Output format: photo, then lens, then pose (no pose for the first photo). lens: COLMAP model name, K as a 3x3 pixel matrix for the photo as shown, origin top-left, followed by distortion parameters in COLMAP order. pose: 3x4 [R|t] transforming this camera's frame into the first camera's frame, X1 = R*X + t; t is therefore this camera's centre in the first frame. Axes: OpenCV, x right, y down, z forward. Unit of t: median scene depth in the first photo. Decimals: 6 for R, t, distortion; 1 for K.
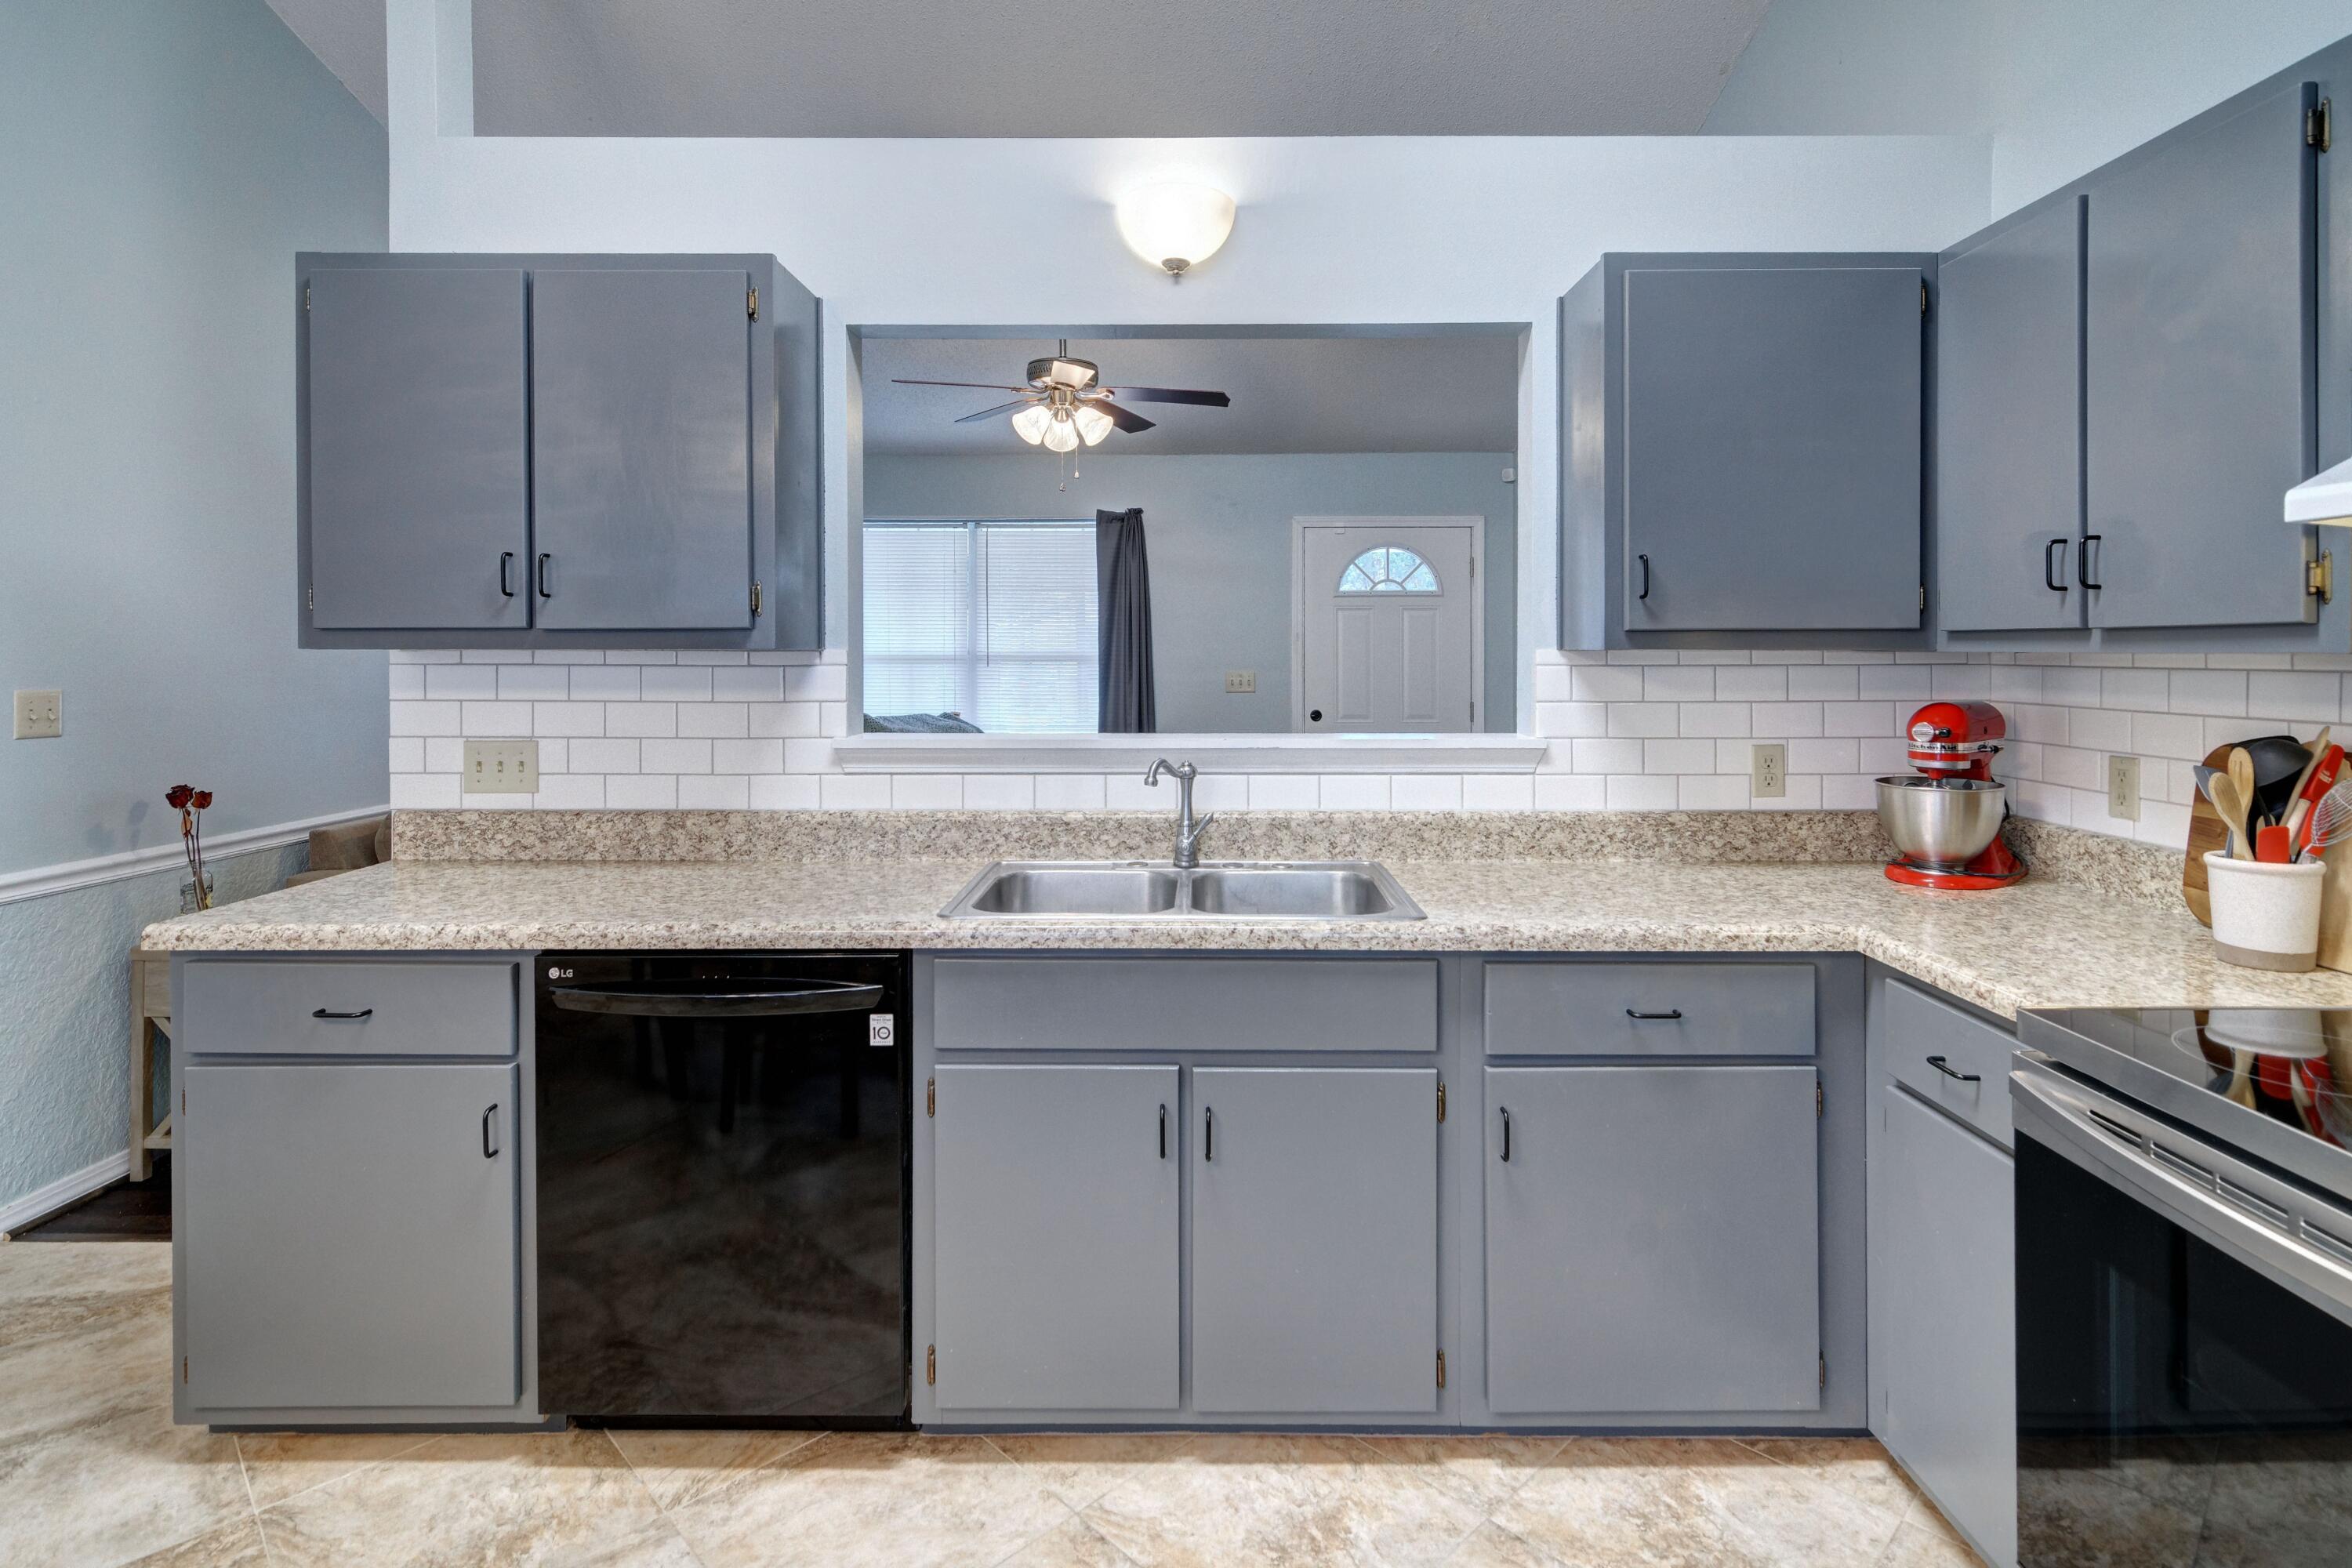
lens RADIAL K [[1181.9, 0, 1196.0], [0, 1181.9, 658.4], [0, 0, 1]] dist [0.002788, 0.000253]
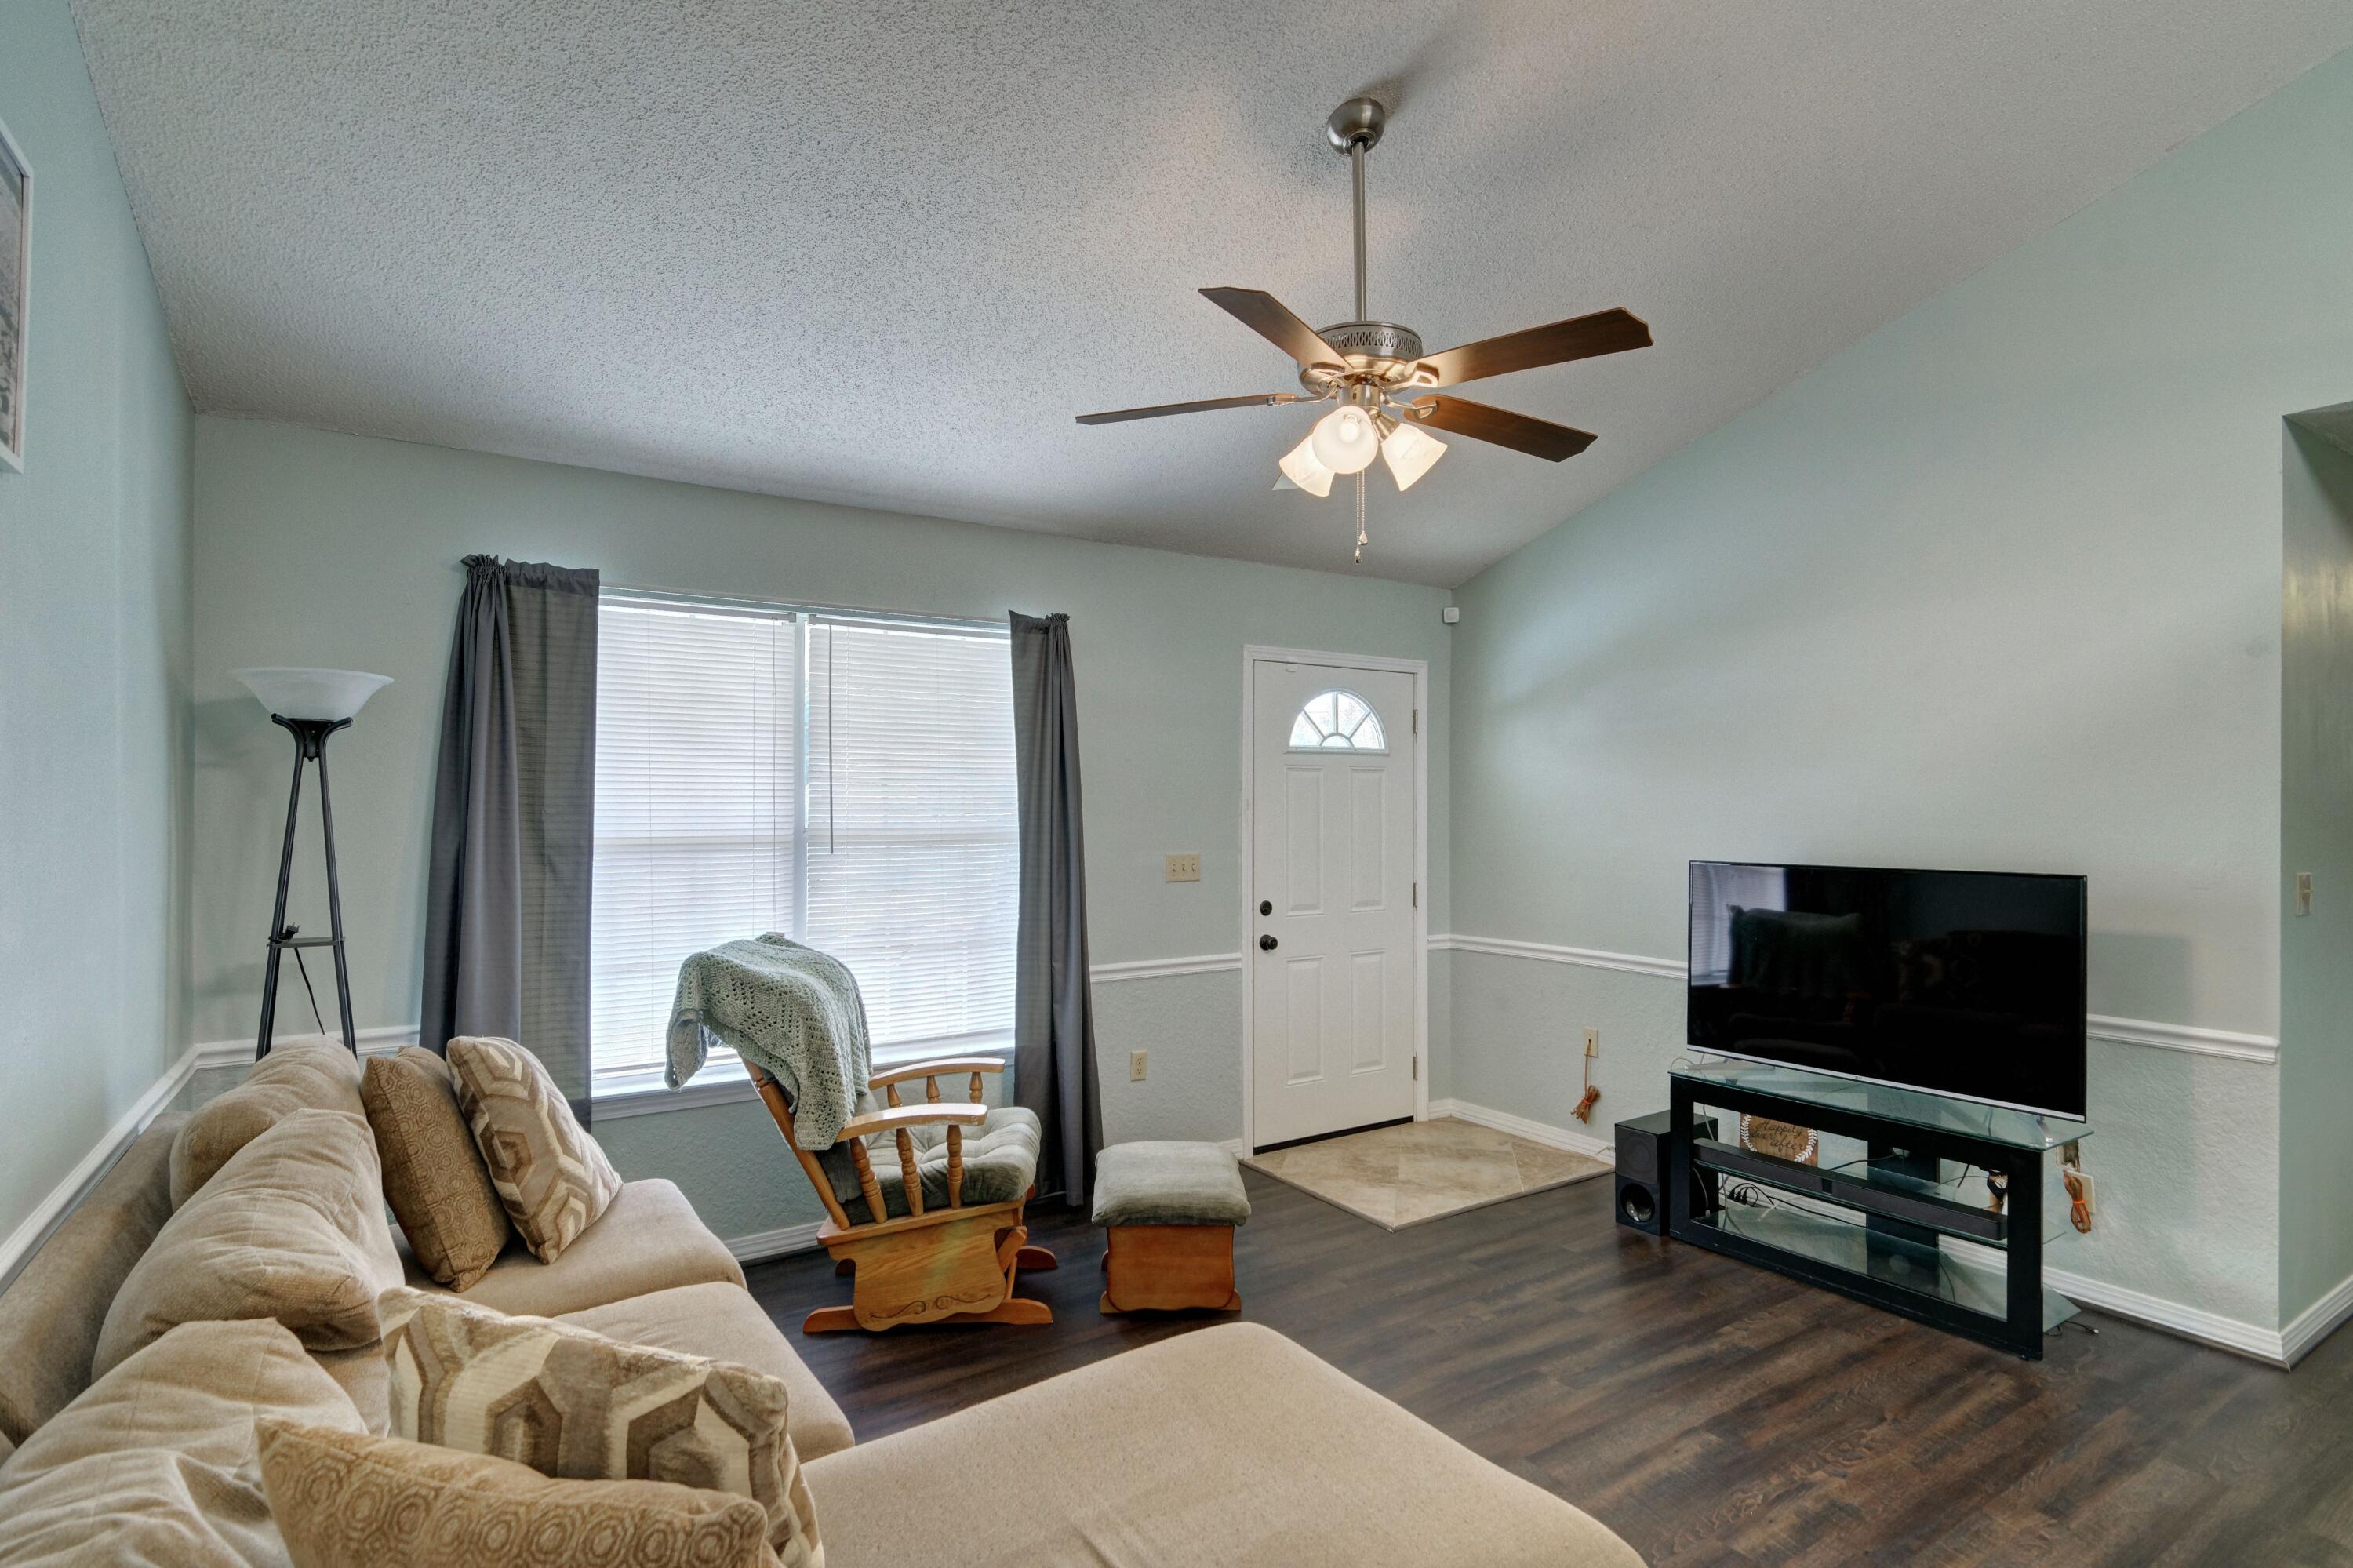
lens RADIAL K [[1144.4, 0, 1177.3], [0, 1144.4, 809.3], [0, 0, 1]] dist [0.000539, -0.000973]
pose [[0.833554, -0.002702, 0.552432, -0.902683], [0.003091, 0.999995, 0.000228, -0.040010], [-0.552430, 0.001518, 0.833558, 1.063381]]
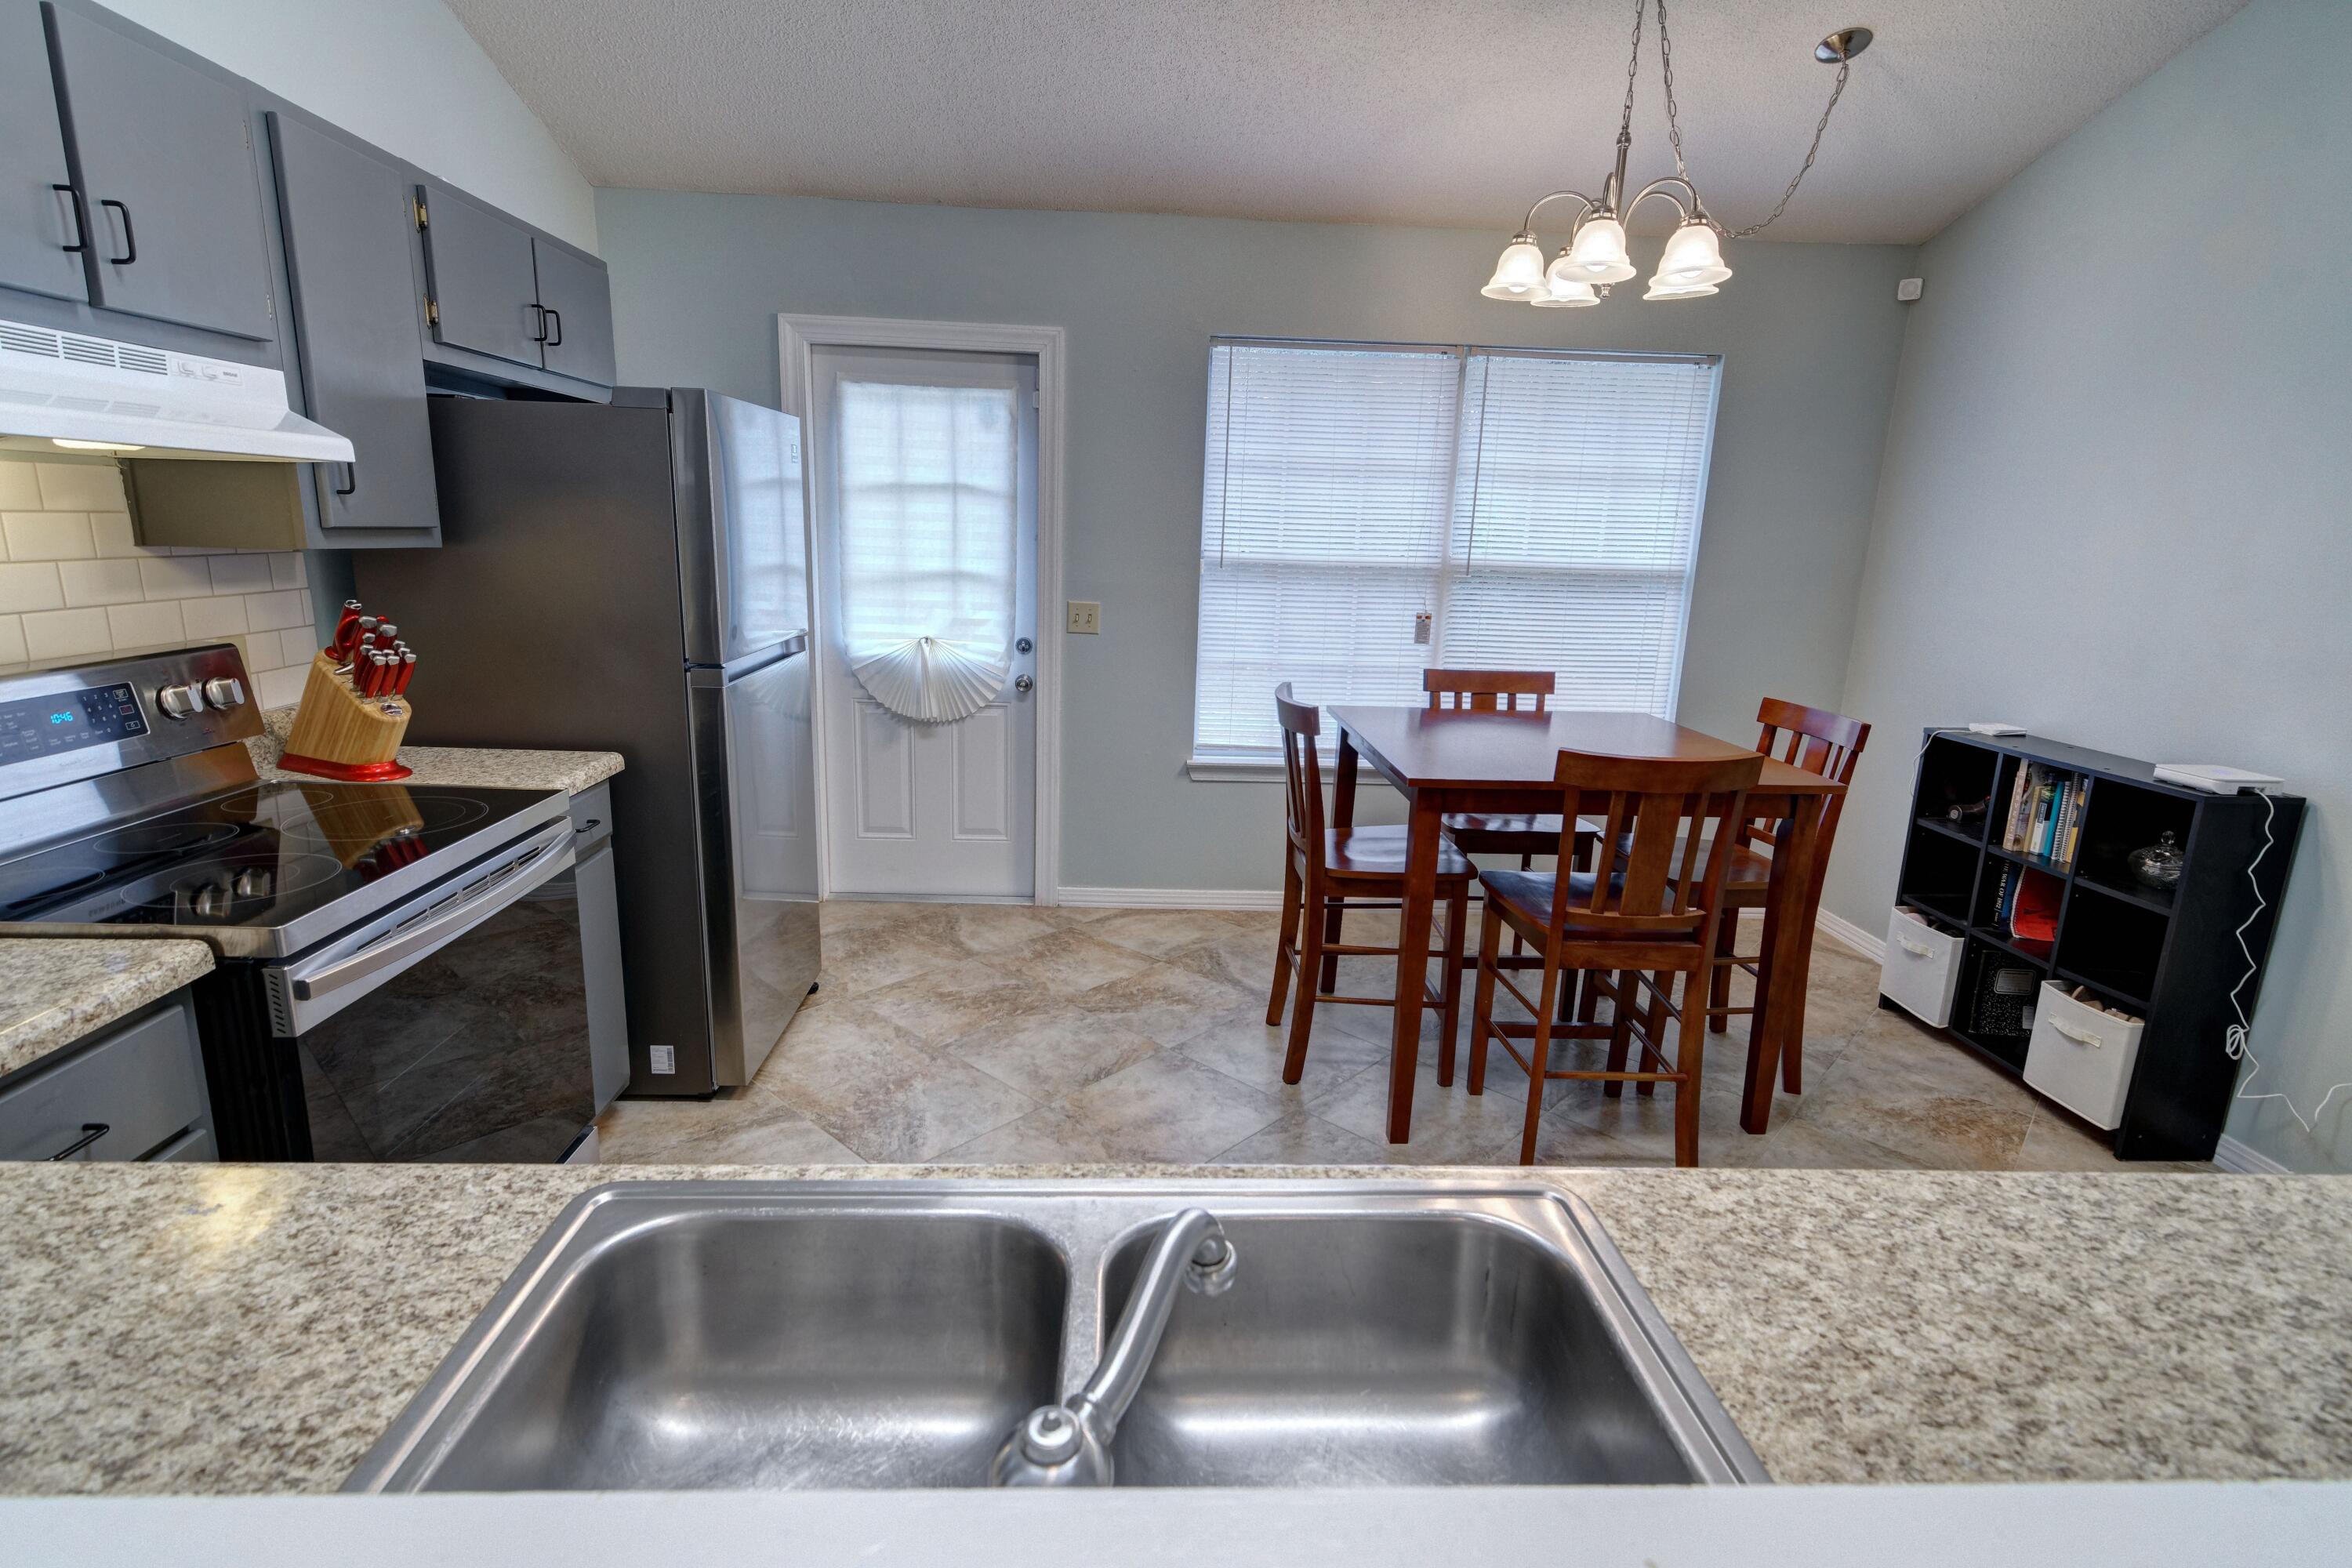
lens RADIAL K [[1122.9, 0, 1170.9], [0, 1122.9, 782.6], [0, 0, 1]] dist [0.002811, 0.000245]
pose [[-0.998549, -0.023046, -0.048669, -0.015183], [-0.033845, 0.971568, 0.234329, -0.046377], [0.041885, 0.235636, -0.970938, 1.113698]]
